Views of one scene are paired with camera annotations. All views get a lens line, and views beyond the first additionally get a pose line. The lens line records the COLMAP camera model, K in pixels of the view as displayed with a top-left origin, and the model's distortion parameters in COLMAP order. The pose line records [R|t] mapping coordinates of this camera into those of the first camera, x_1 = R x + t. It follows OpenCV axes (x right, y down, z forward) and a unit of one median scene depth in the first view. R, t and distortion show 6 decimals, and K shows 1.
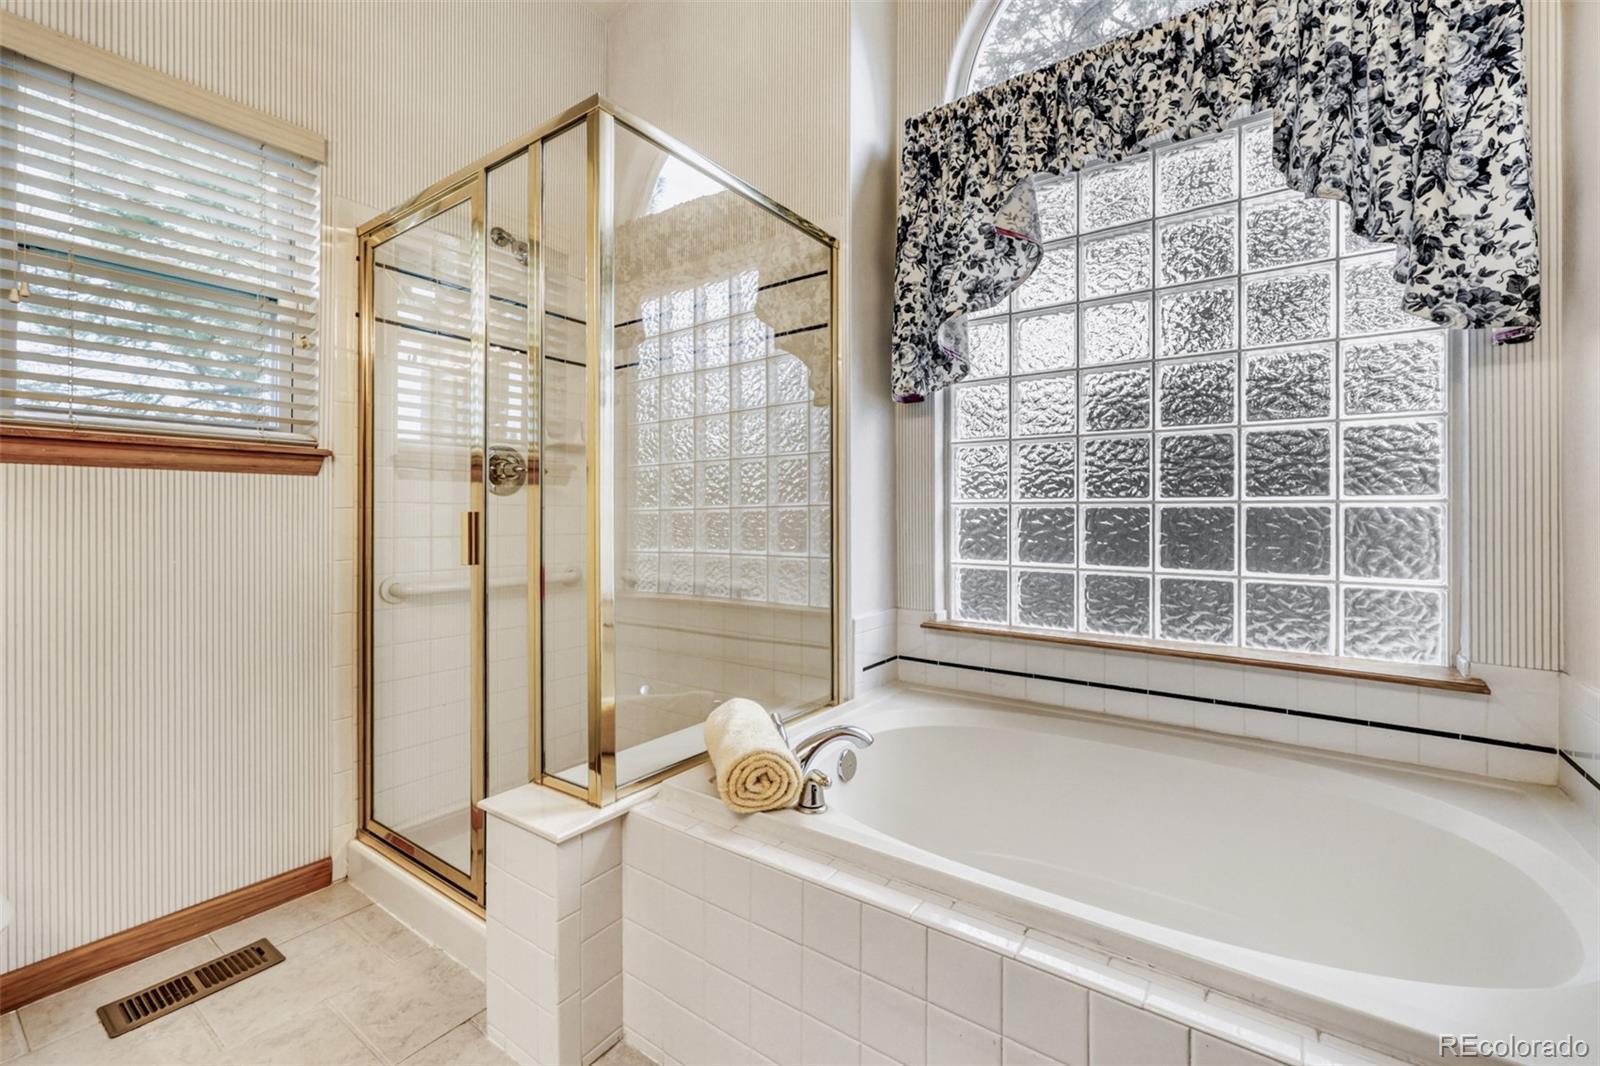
lens RADIAL K [[668.1, 0, 803.4], [0, 668.1, 514.0], [0, 0, 1]] dist [0.001993, 0.000239]
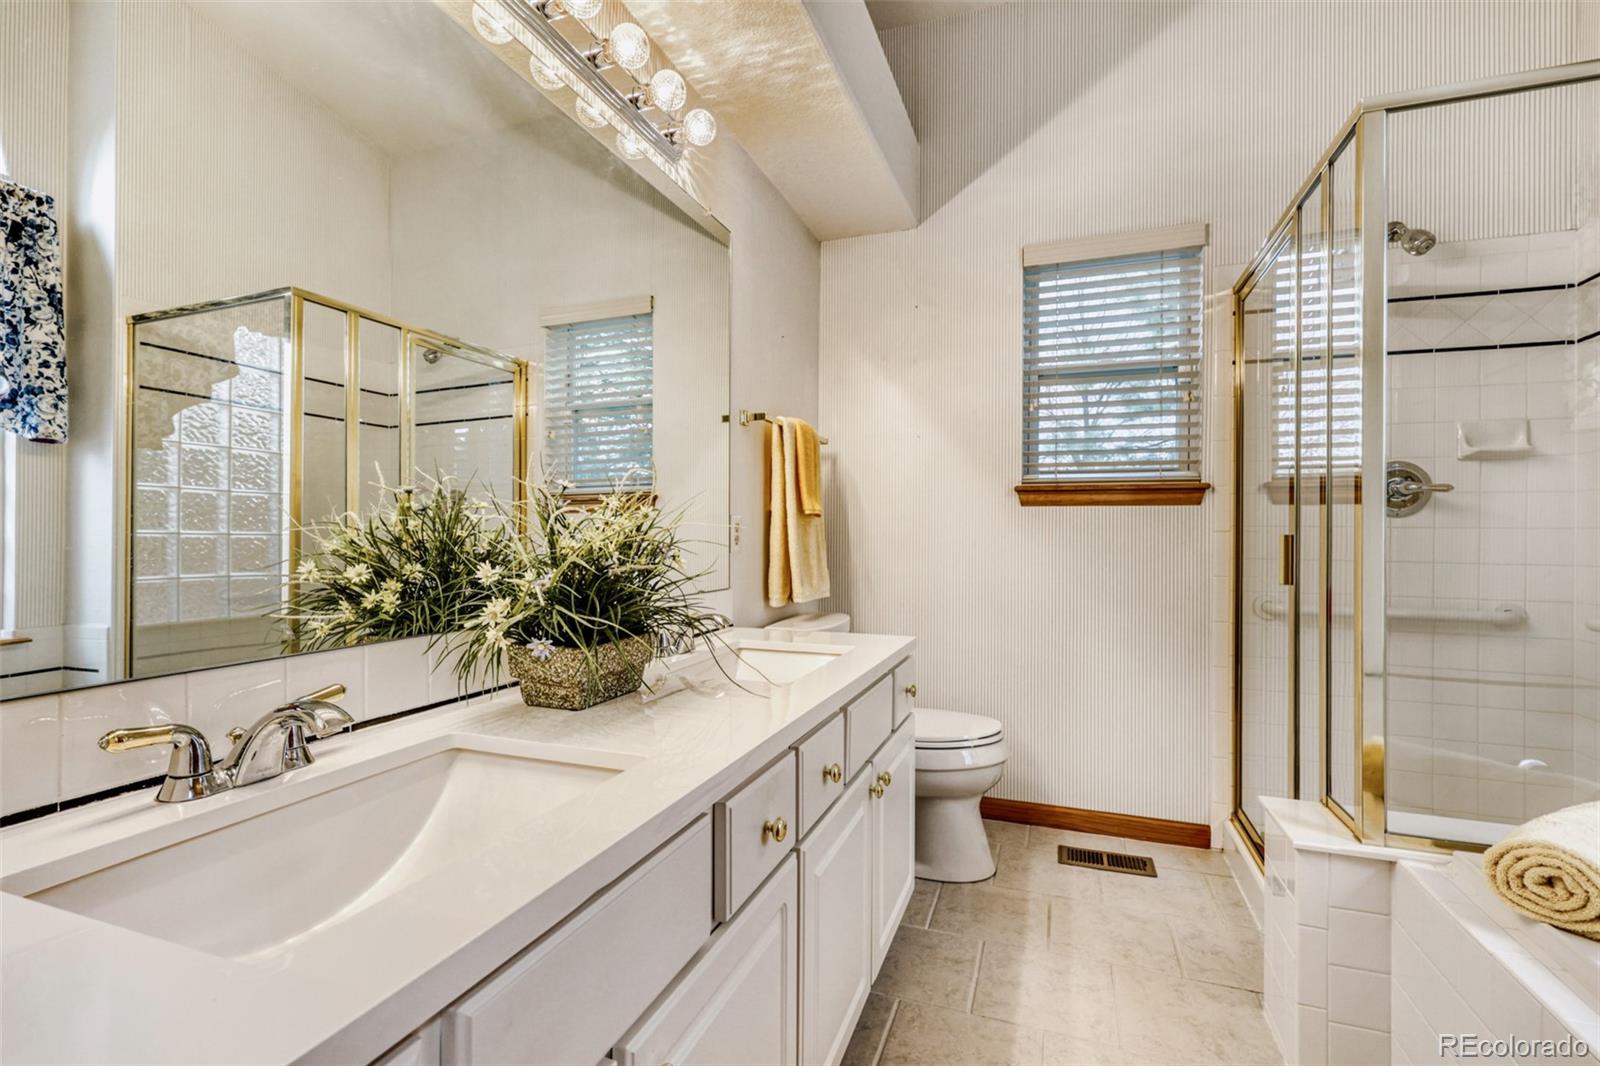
lens RADIAL K [[723.1, 0, 800.0], [0, 723.1, 533.0], [0, 0, 1]] dist [-0.000492, -0.000074]
pose [[0.256215, -0.001432, -0.966619, 0.438285], [-0.005963, 0.999978, -0.003062, 0.002358], [0.966601, 0.006549, 0.256201, -0.041656]]
